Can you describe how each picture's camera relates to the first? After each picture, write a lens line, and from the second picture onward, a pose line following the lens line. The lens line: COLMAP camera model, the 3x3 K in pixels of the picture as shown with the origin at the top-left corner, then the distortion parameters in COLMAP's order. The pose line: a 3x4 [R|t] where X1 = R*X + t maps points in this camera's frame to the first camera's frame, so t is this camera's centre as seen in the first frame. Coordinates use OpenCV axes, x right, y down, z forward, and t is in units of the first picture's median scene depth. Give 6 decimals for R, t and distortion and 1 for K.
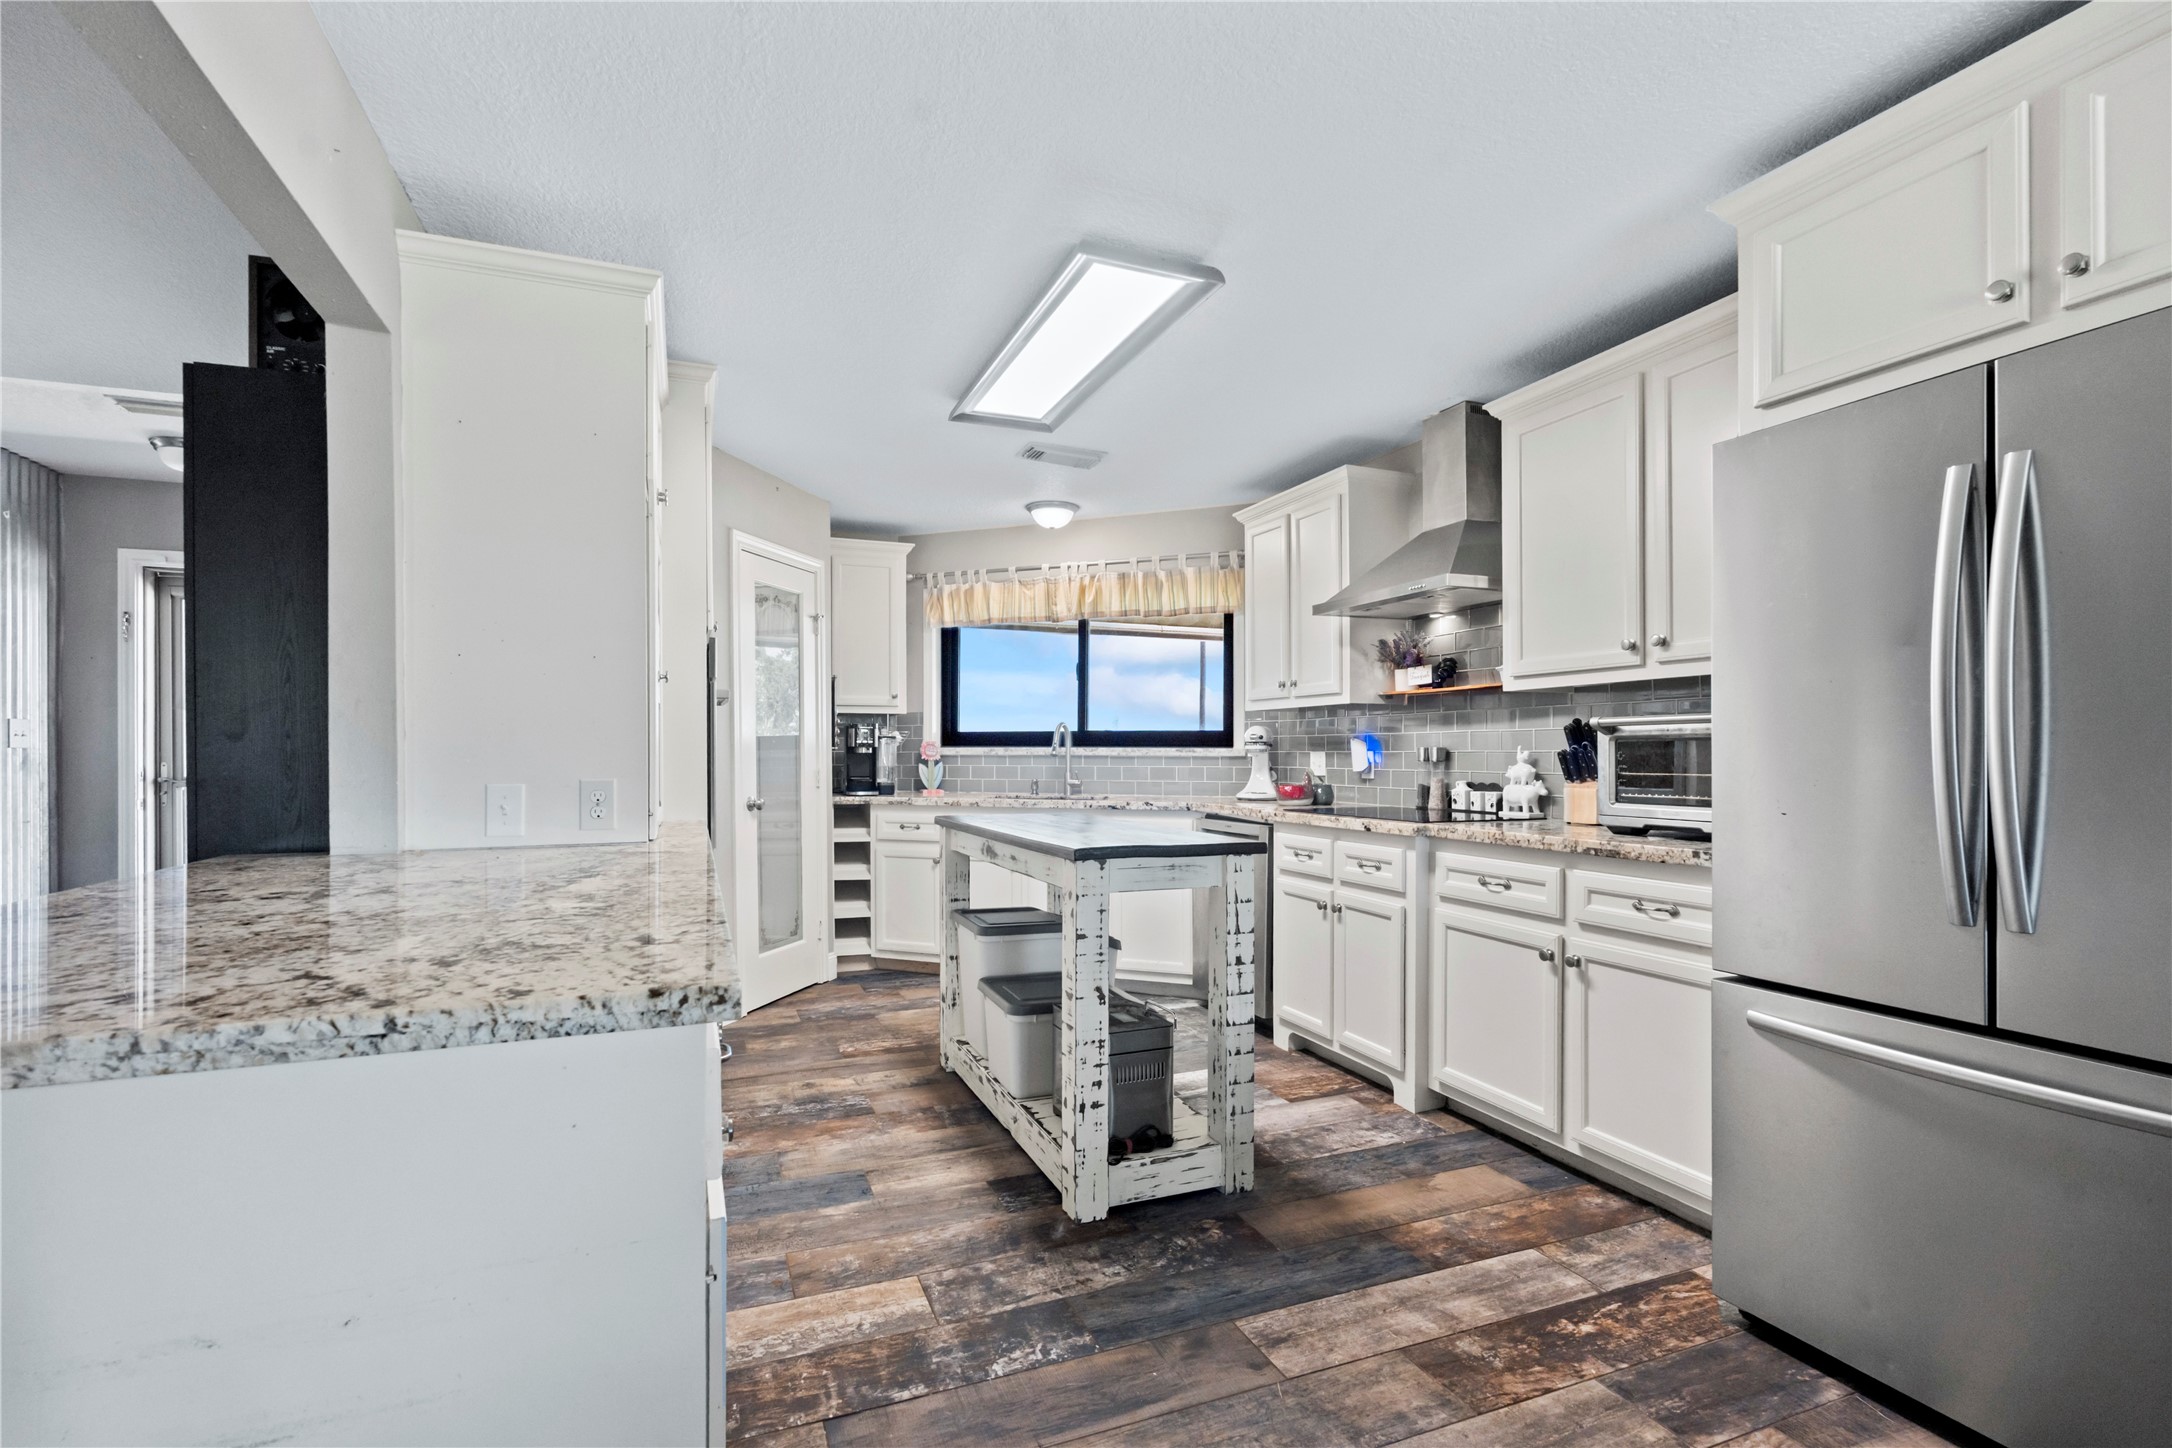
lens RADIAL K [[983.1, 0, 1074.6], [0, 983.1, 769.3], [0, 0, 1]] dist [-0.000427, 0.000262]
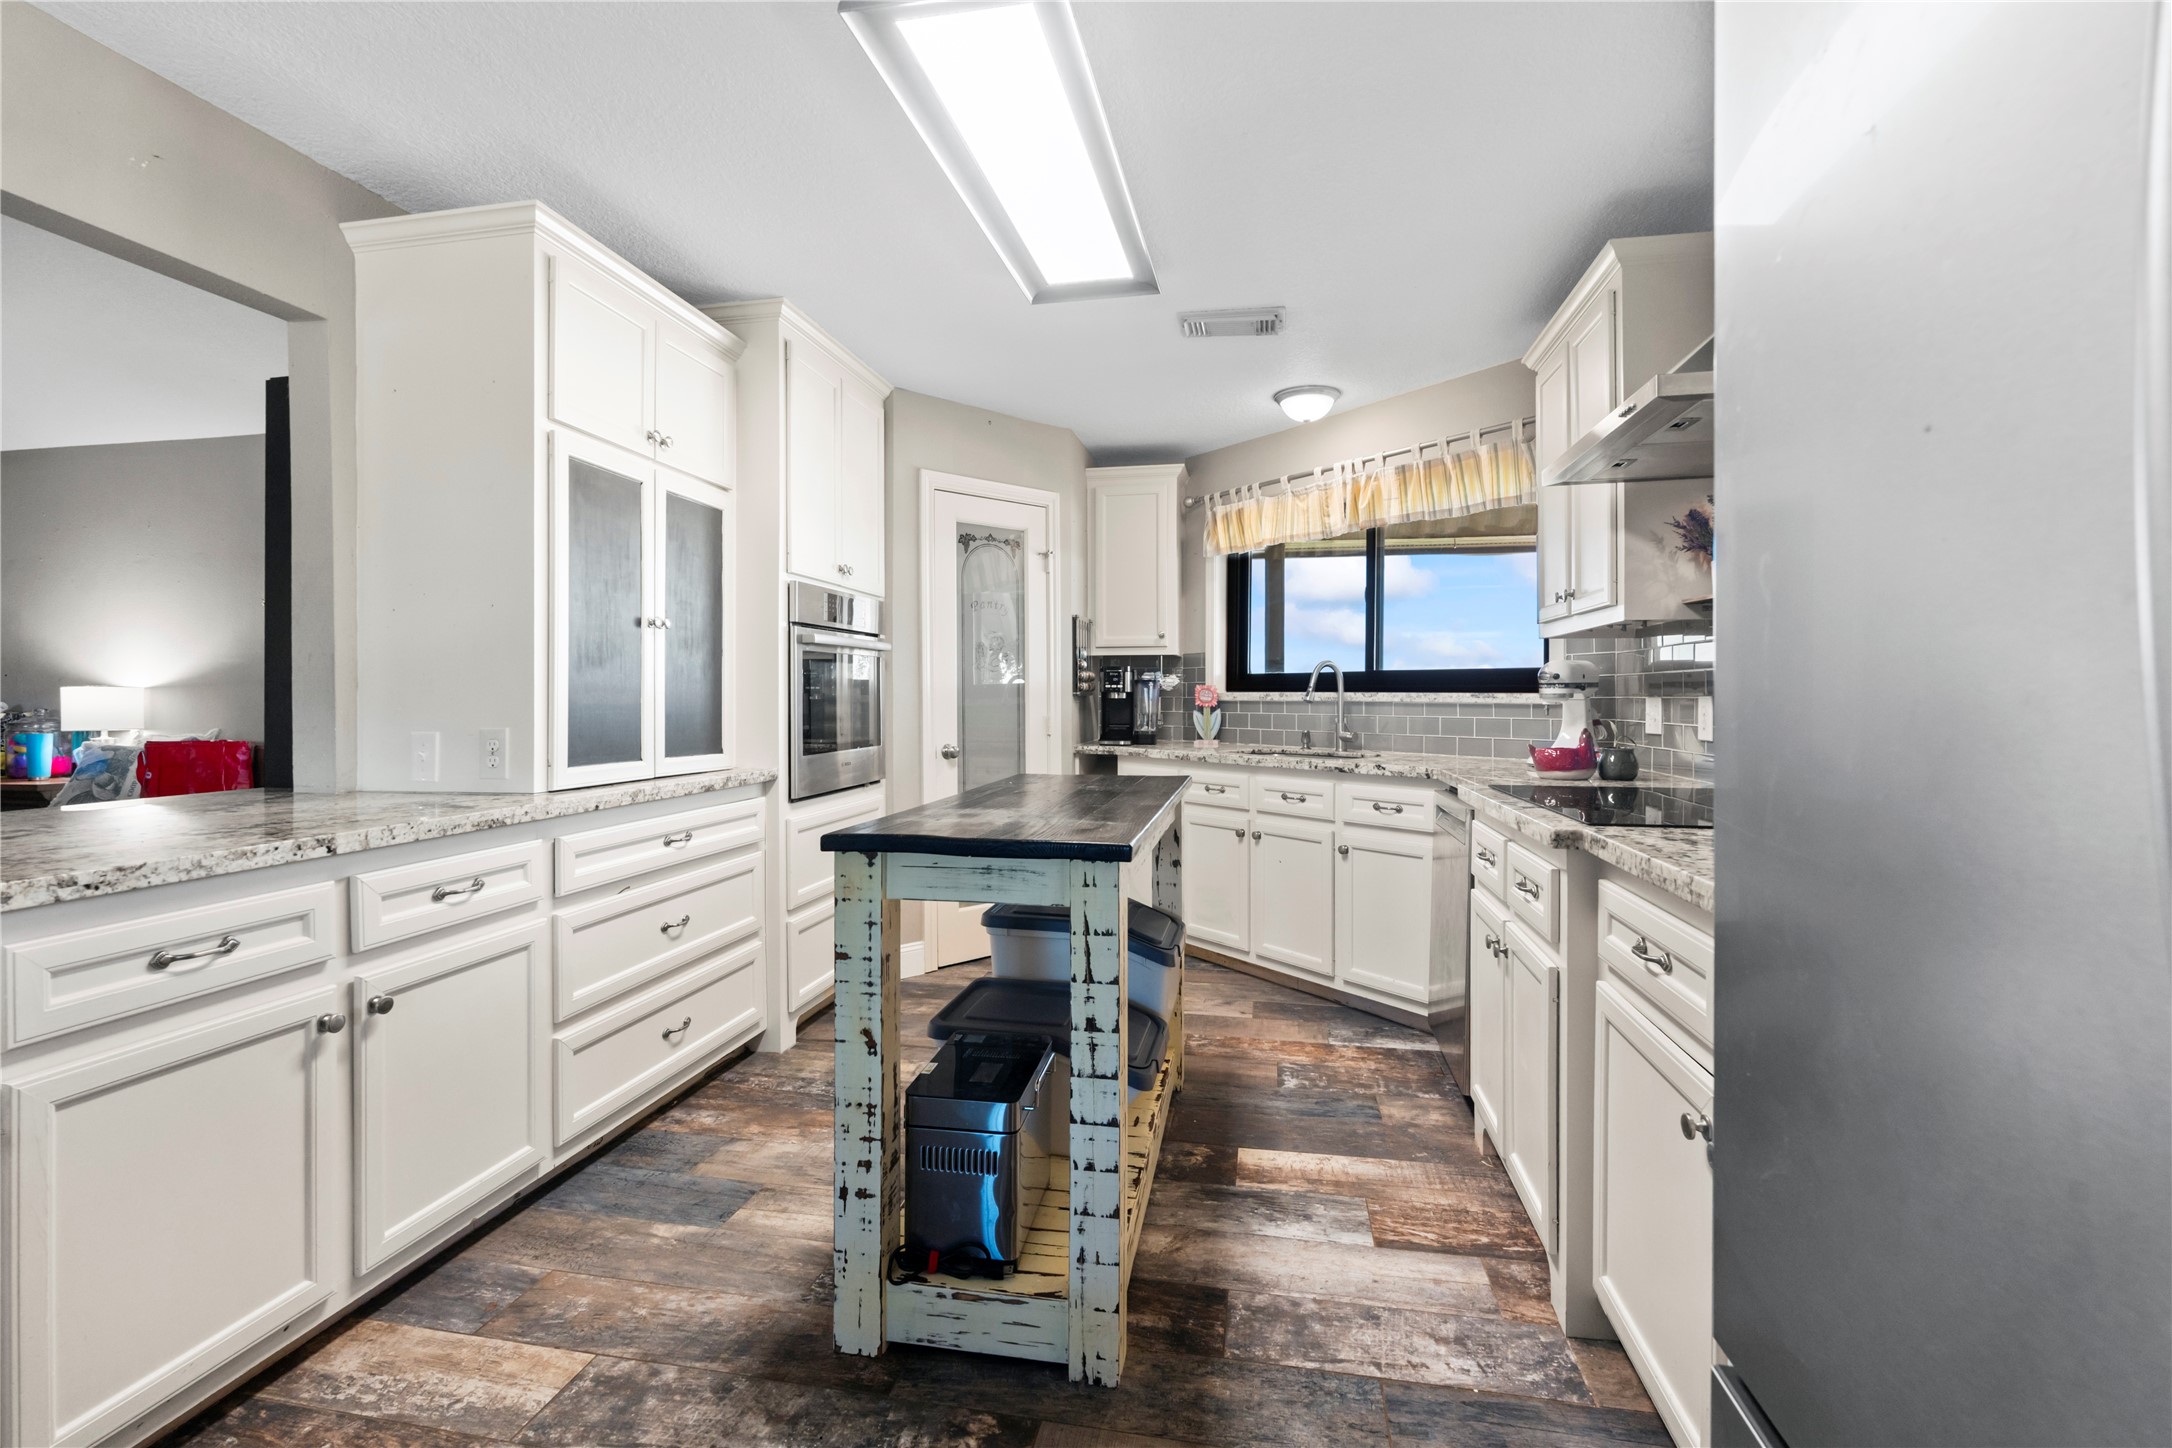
lens RADIAL K [[964.6, 0, 1081.6], [0, 964.6, 710.2], [0, 0, 1]] dist [0.001057, -0.000041]
pose [[0.841331, 0.006451, -0.540482, 0.410970], [-0.007915, 0.999969, -0.000384, -0.008991], [0.540462, 0.004601, 0.841356, 0.379978]]
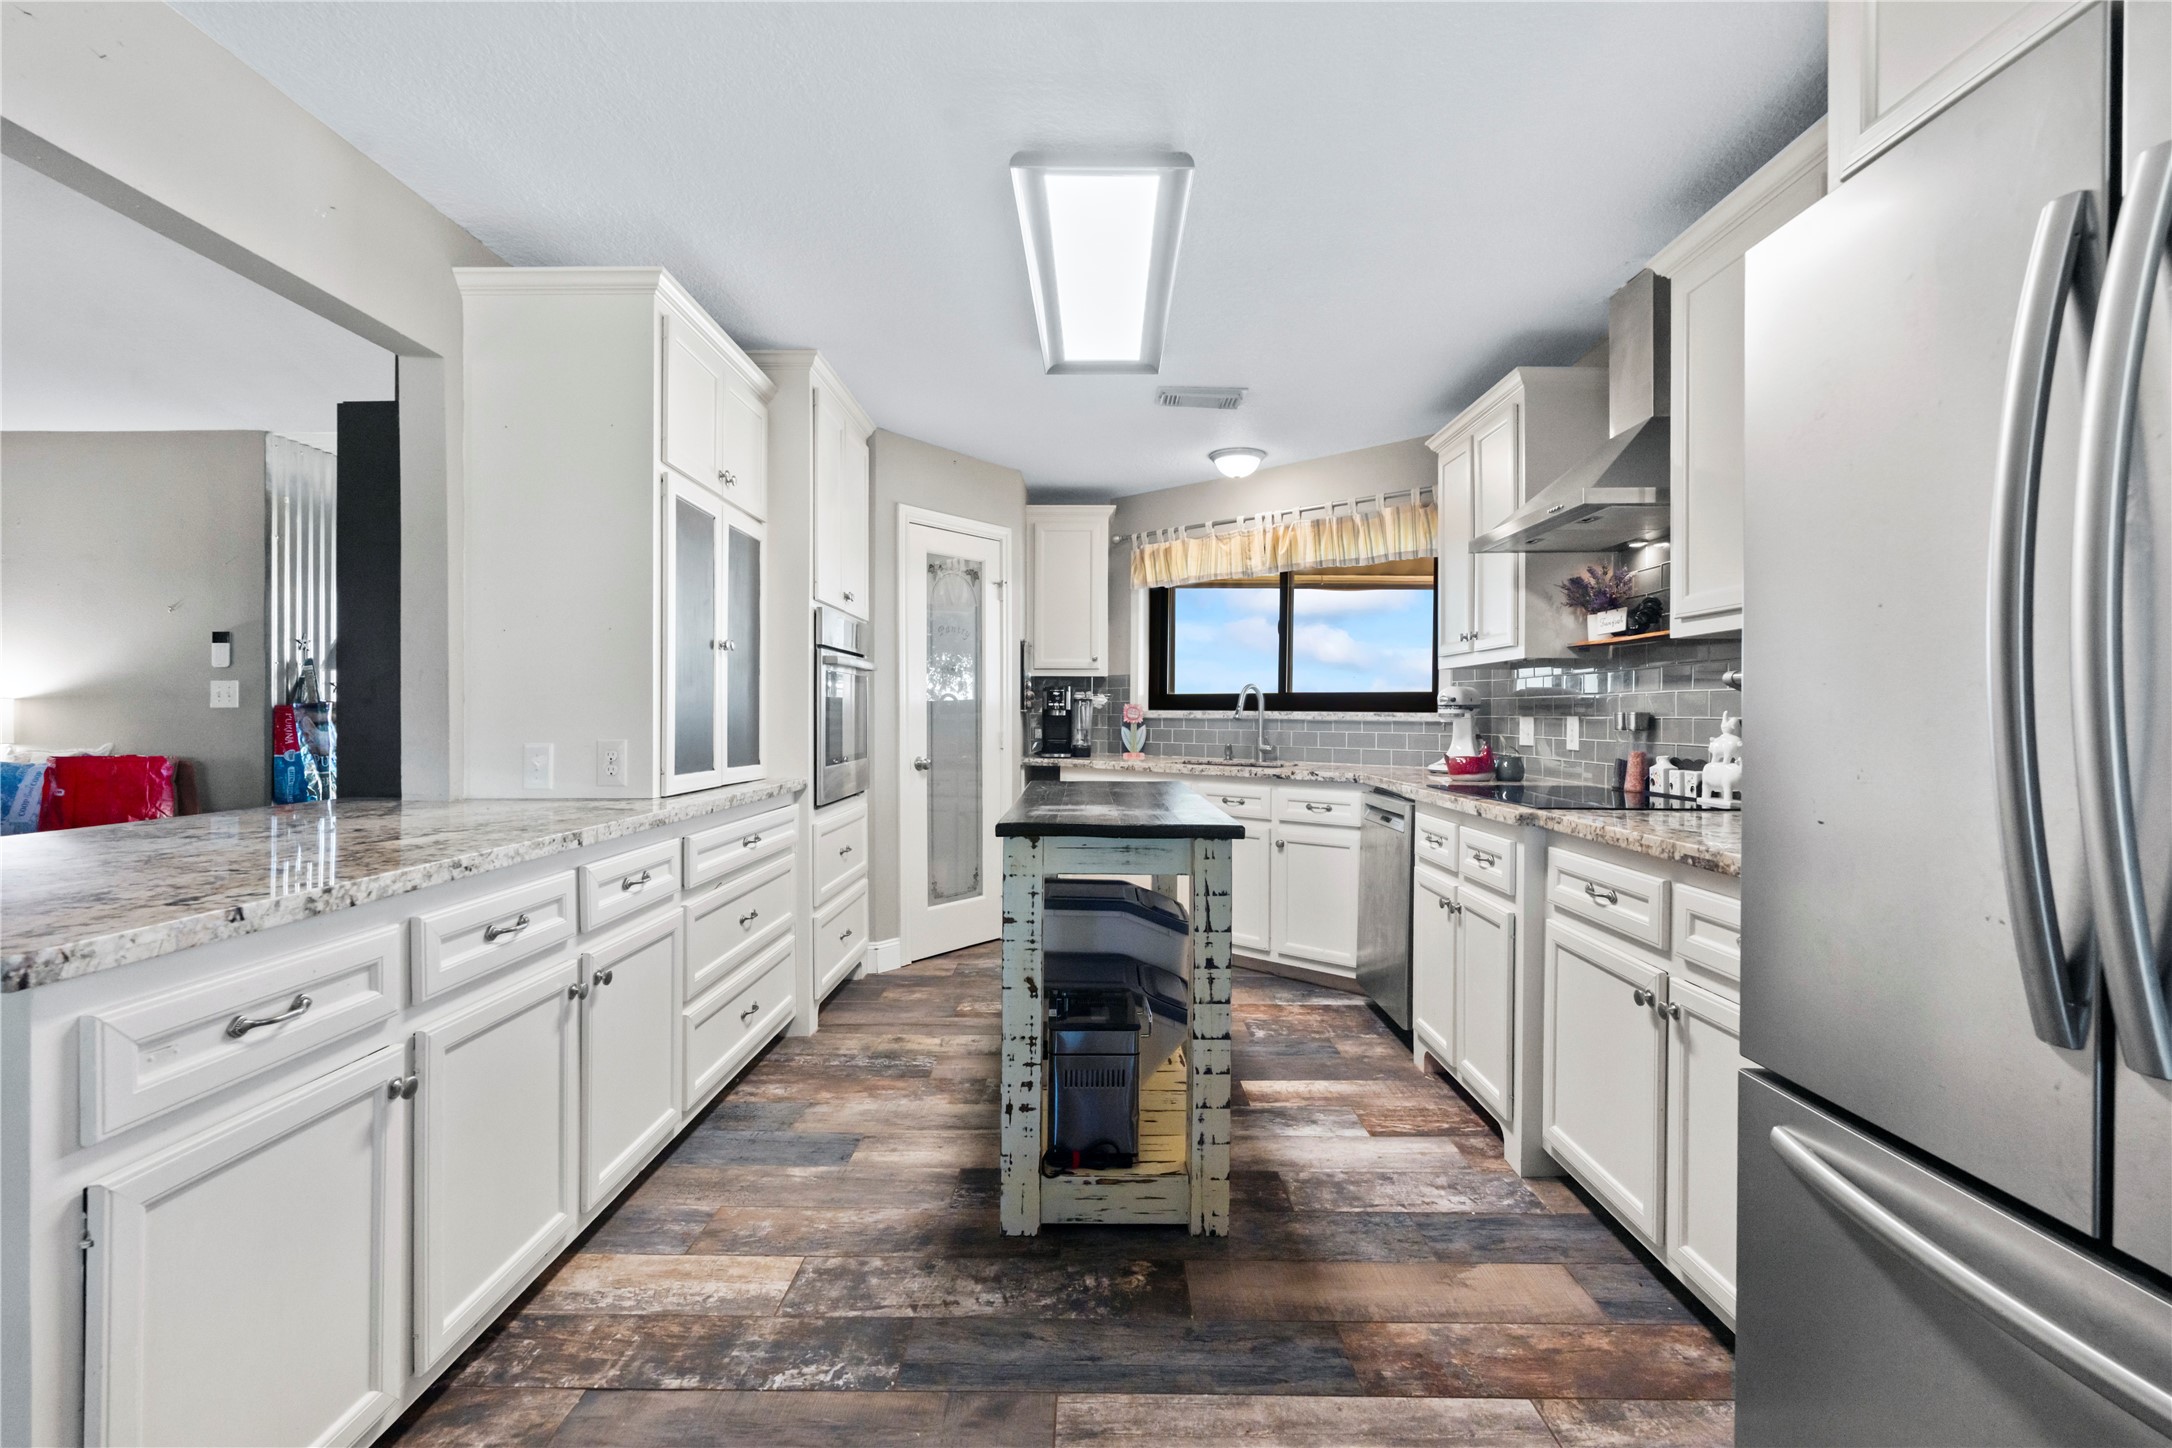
lens RADIAL K [[960.6, 0, 1084.8], [0, 960.6, 731.7], [0, 0, 1]] dist [-0.000127, -0.000092]
pose [[0.927139, 0.010874, -0.374560, 0.307355], [-0.010576, 0.999940, 0.002850, -0.005488], [0.374568, 0.001319, 0.927198, 0.155570]]
